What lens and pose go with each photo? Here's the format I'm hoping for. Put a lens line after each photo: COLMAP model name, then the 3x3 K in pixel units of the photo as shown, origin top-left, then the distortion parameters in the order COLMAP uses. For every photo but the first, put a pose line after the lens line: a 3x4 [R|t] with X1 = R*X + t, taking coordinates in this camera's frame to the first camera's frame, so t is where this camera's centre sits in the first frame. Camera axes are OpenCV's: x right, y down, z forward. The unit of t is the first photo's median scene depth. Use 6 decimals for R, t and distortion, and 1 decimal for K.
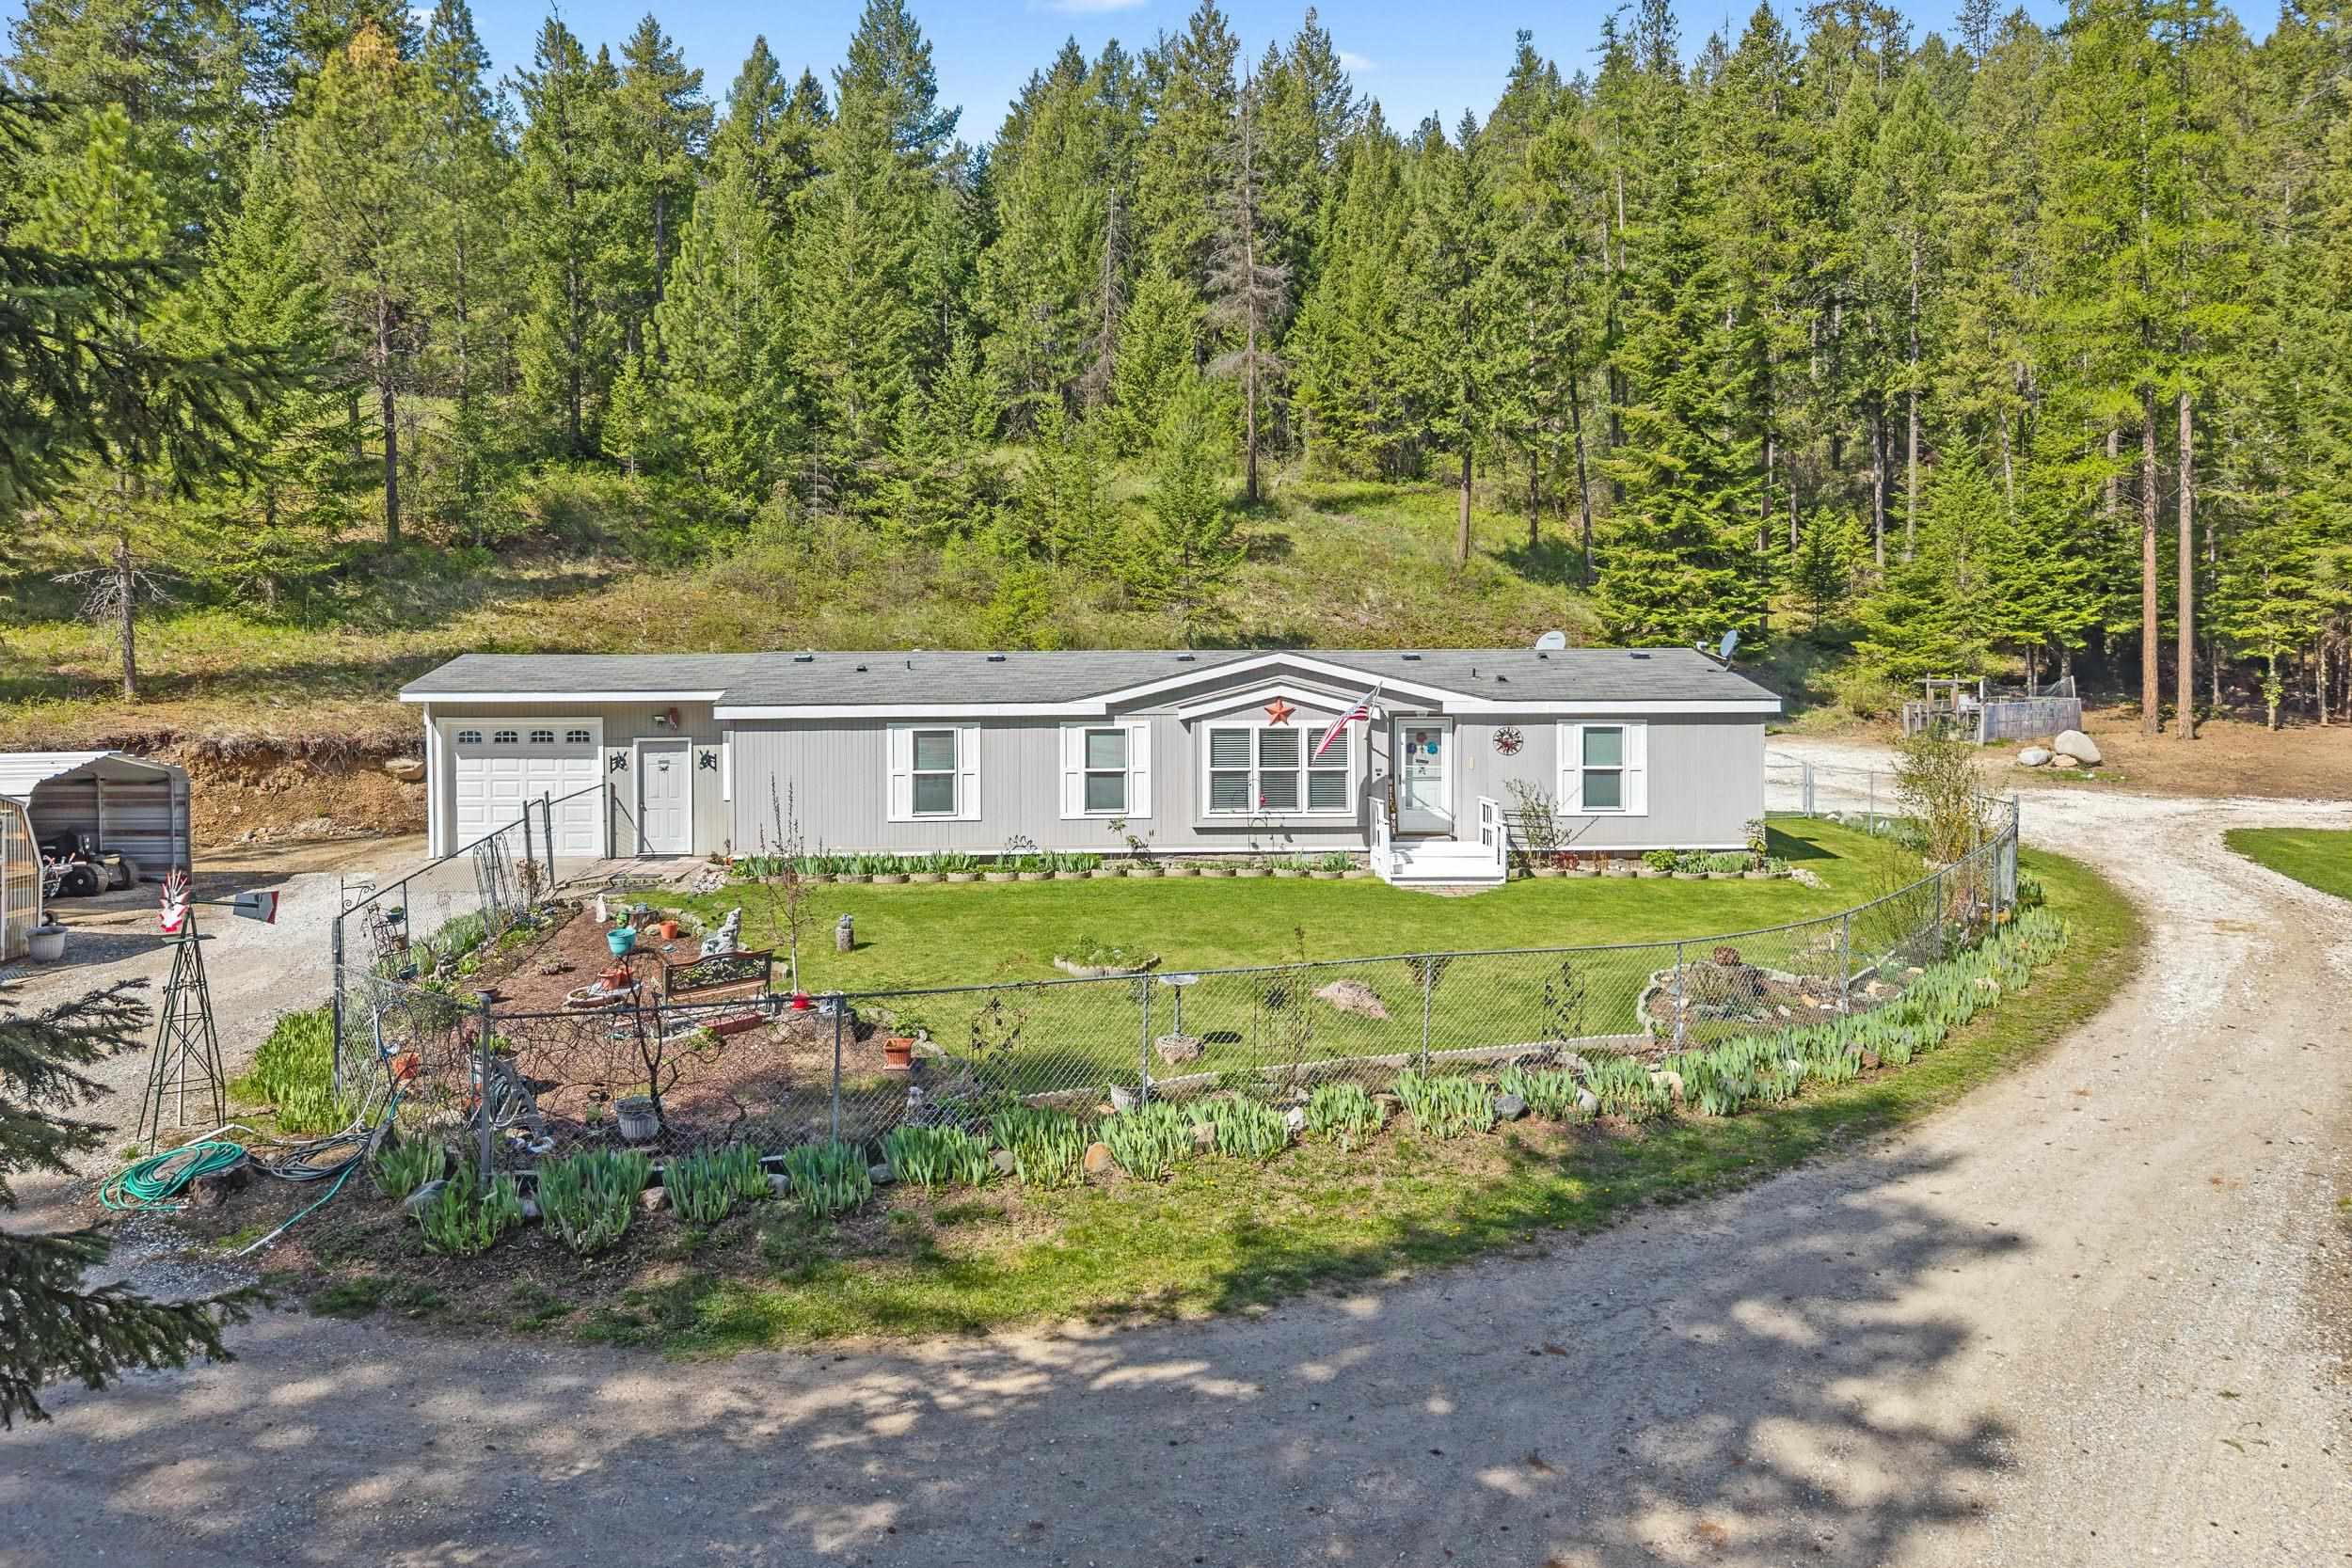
lens RADIAL K [[1592.3, 0, 1169.0], [0, 1592.3, 685.3], [0, 0, 1]] dist [0.065809, -0.107391]
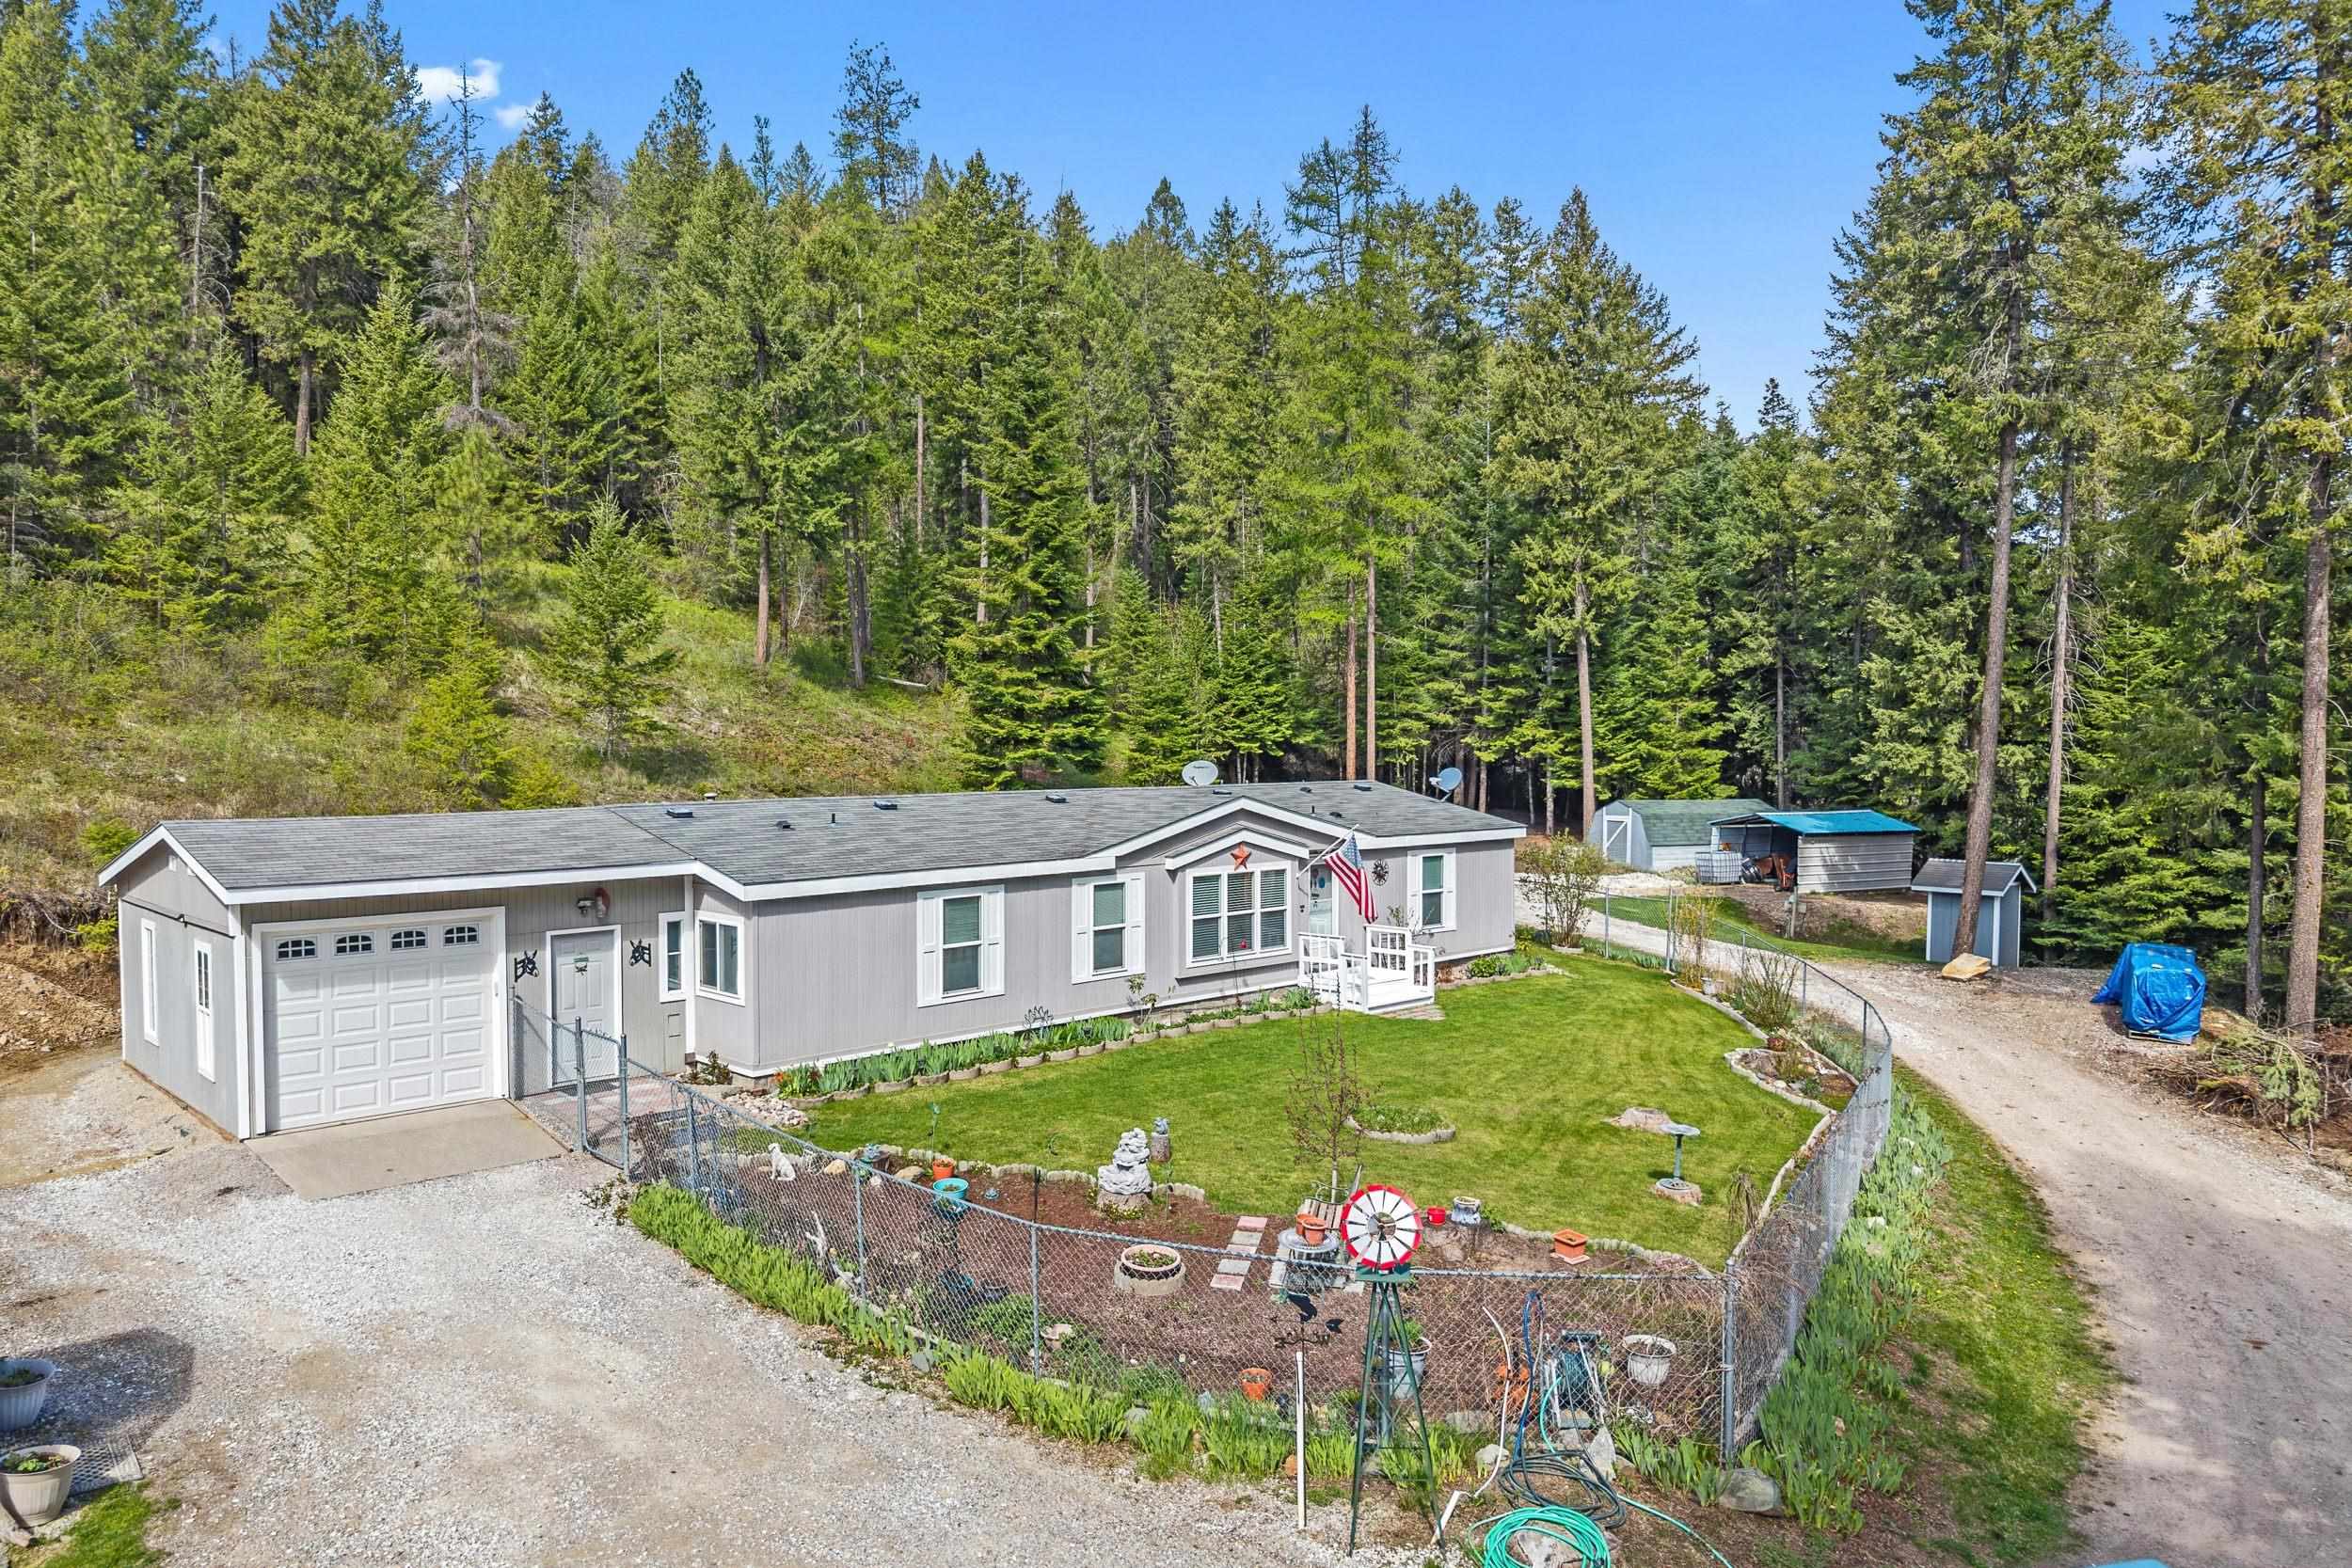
lens RADIAL K [[1597.6, 0, 1183.9], [0, 1597.6, 795.1], [0, 0, 1]] dist [0.005580, 0.001078]
pose [[0.745263, -0.022809, 0.666380, -0.469998], [0.009409, 0.999675, 0.023694, -0.034793], [-0.666704, -0.011389, 0.745235, 0.197119]]
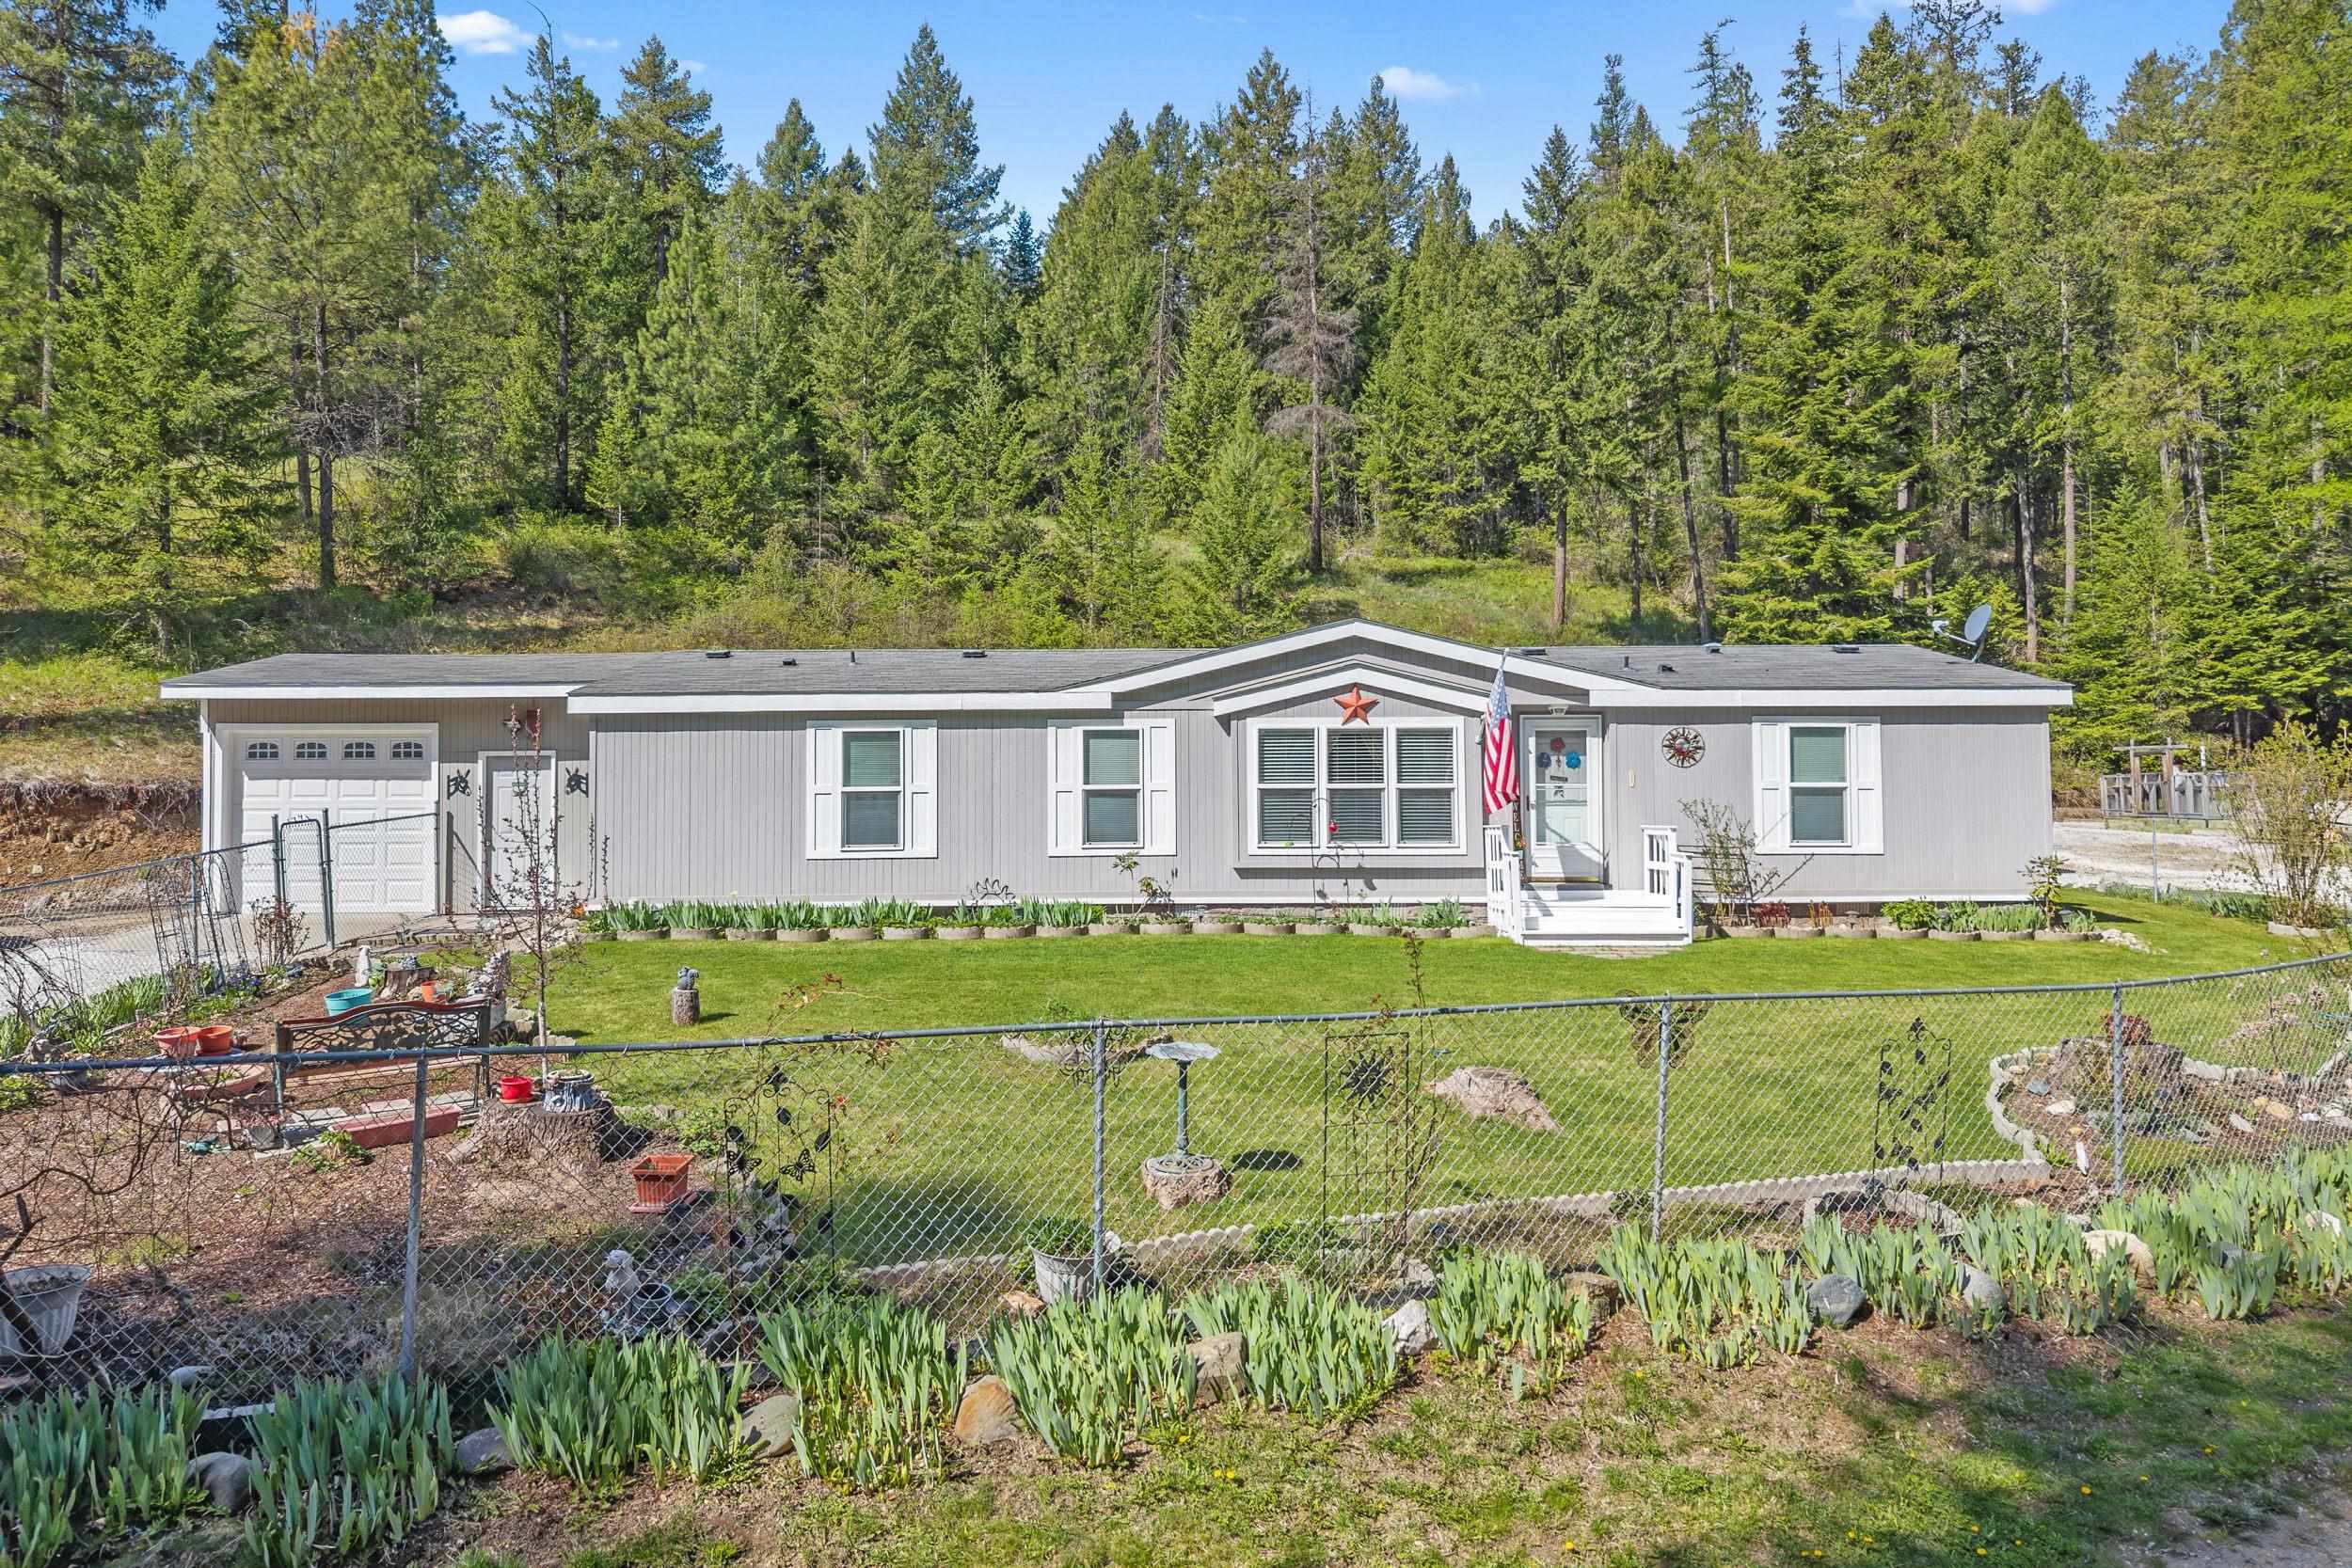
lens RADIAL K [[1588.5, 0, 1173.2], [0, 1588.5, 729.8], [0, 0, 1]] dist [0.022487, -0.016664]
pose [[0.999248, -0.001872, -0.038716, 0.011271], [-0.000386, 0.998302, -0.058241, 0.050870], [0.038760, 0.058213, 0.997551, 0.215492]]
